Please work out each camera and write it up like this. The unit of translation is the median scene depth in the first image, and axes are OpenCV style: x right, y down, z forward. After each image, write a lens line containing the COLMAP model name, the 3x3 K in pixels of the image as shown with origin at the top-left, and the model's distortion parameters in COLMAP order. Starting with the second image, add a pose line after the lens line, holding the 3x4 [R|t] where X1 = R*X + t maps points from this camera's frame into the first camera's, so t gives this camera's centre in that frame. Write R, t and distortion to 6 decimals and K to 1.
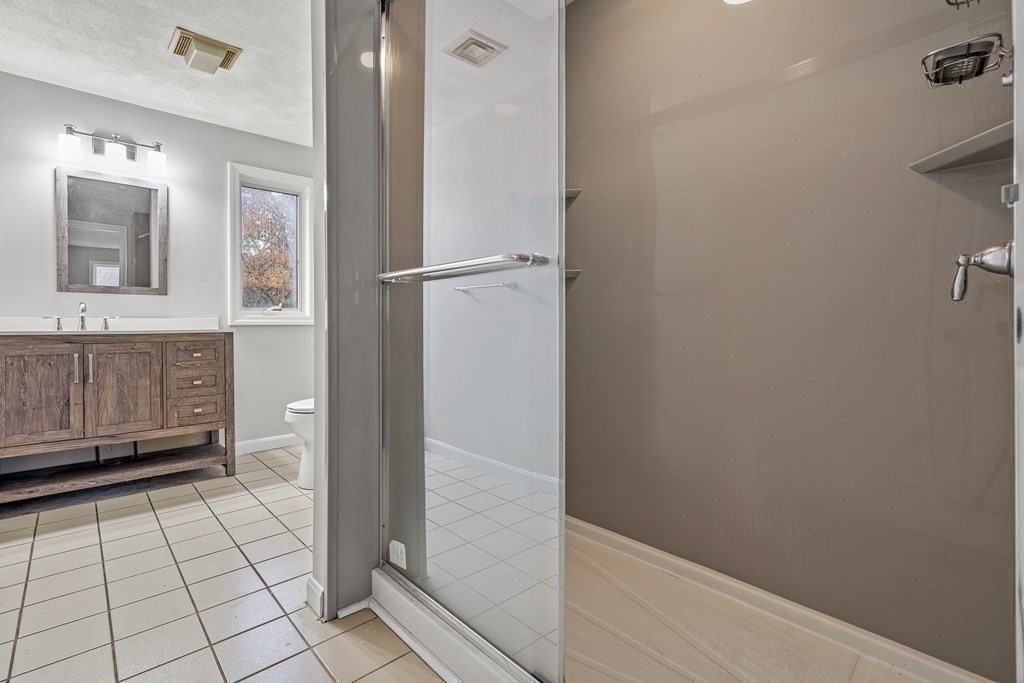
lens RADIAL K [[469.9, 0, 517.7], [0, 469.9, 327.5], [0, 0, 1]] dist [-0.001957, -0.002660]
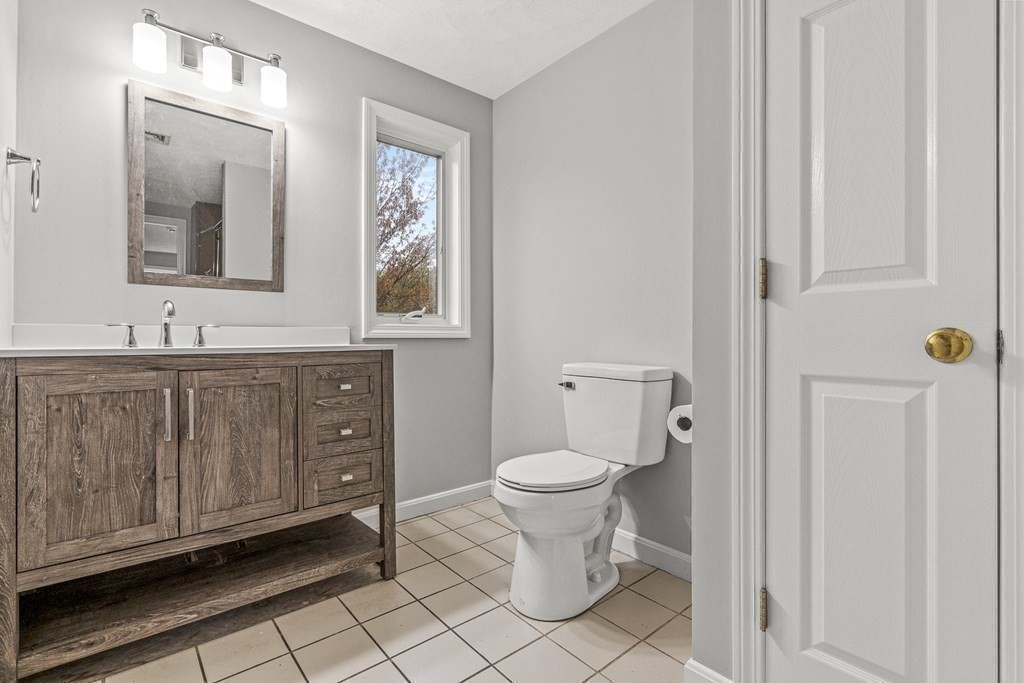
lens RADIAL K [[469.9, 0, 511.5], [0, 469.9, 338.4], [0, 0, 1]] dist [-0.001957, -0.002660]
pose [[0.998771, 0.001767, -0.049527, -0.449784], [-0.002042, 0.999983, -0.005500, -0.001915], [0.049516, 0.005594, 0.998758, 0.409362]]
